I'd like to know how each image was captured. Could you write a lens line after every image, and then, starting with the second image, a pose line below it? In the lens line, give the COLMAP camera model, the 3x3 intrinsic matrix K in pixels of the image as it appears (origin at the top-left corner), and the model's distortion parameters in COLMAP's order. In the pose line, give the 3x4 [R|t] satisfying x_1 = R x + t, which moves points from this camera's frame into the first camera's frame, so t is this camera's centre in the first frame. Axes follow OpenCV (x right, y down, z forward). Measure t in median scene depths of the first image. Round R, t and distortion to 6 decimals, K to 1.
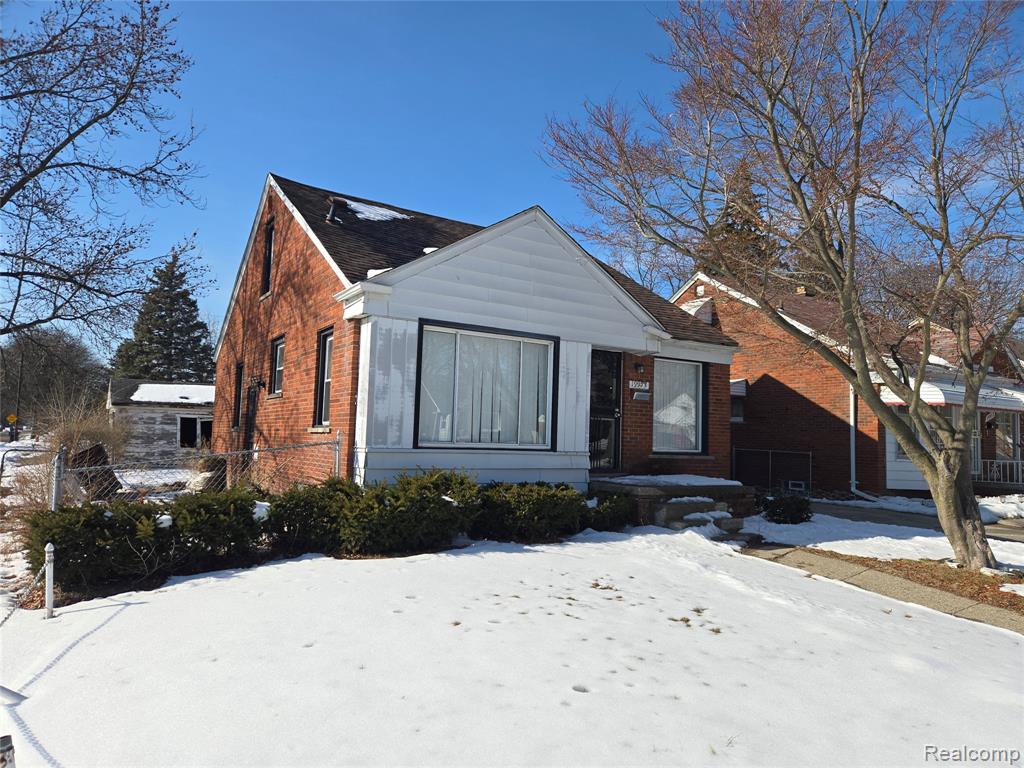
lens RADIAL K [[666.7, 0, 512.0], [0, 666.7, 384.0], [0, 0, 1]] dist [0.054281, -0.003646]
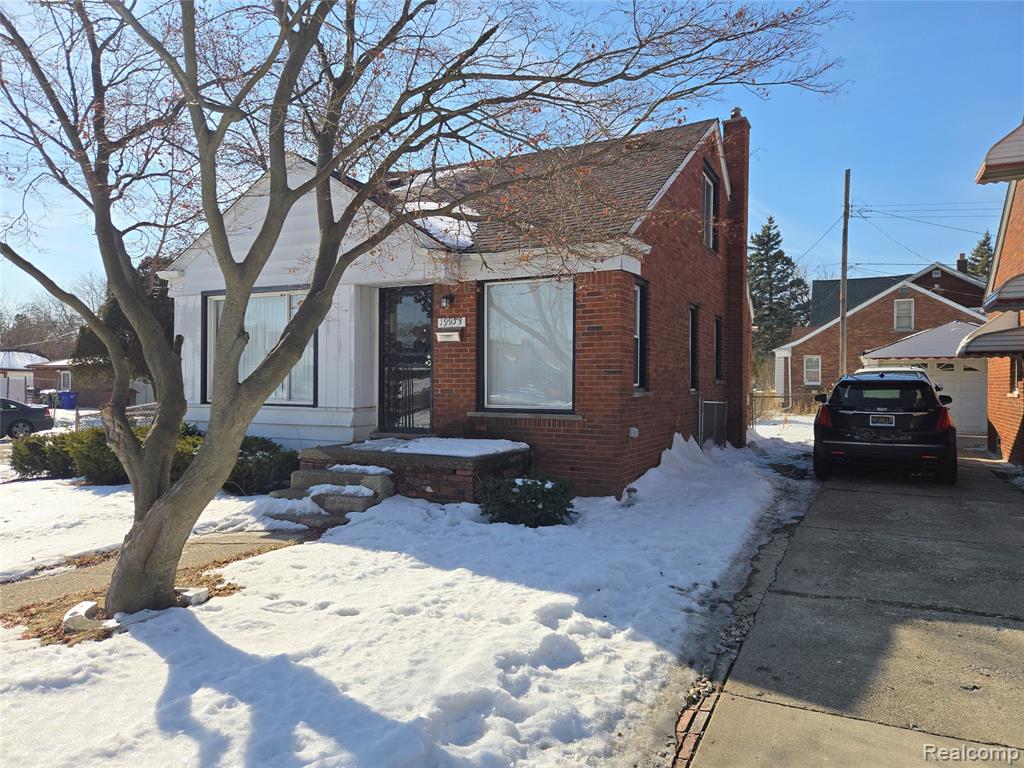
lens RADIAL K [[666.7, 0, 512.0], [0, 666.7, 384.0], [0, 0, 1]] dist [0.054281, -0.003646]
pose [[0.527023, -0.026952, -0.849423, 0.998652], [0.079177, 0.996707, 0.017500, 0.073337], [0.846155, -0.076478, 0.527422, 0.730980]]
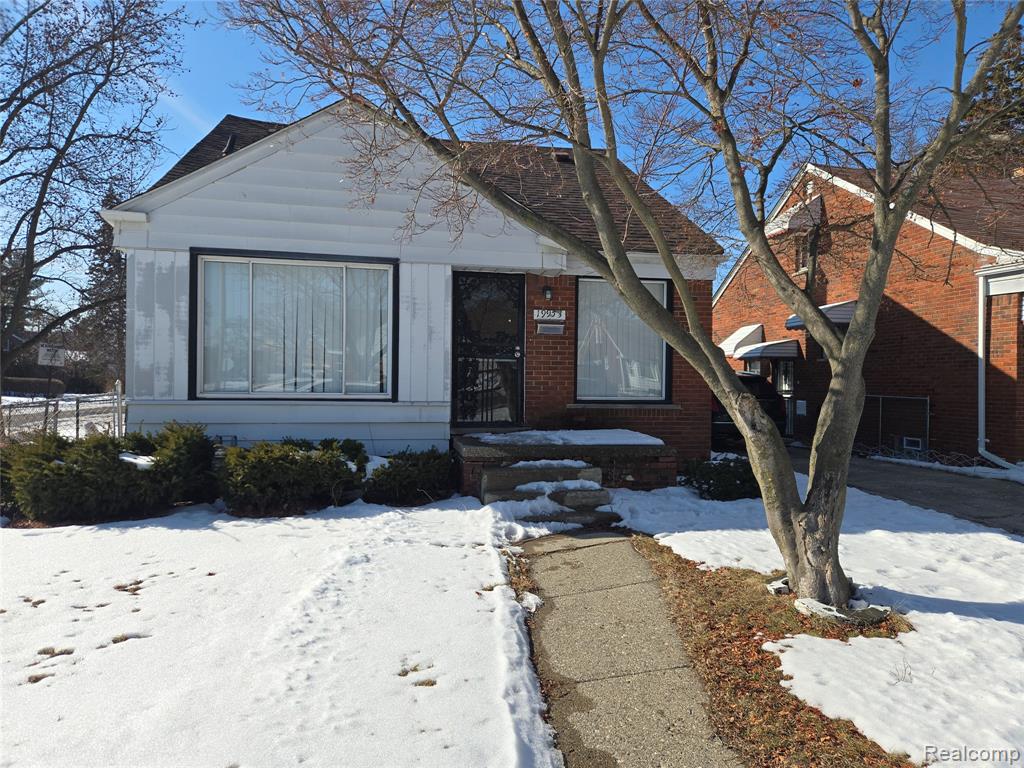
lens RADIAL K [[666.7, 0, 512.0], [0, 666.7, 384.0], [0, 0, 1]] dist [0.054281, -0.003646]
pose [[0.930919, -0.017206, -0.364820, 0.487378], [0.045158, 0.996647, 0.068226, 0.030429], [0.362423, -0.079987, 0.928575, 0.292970]]
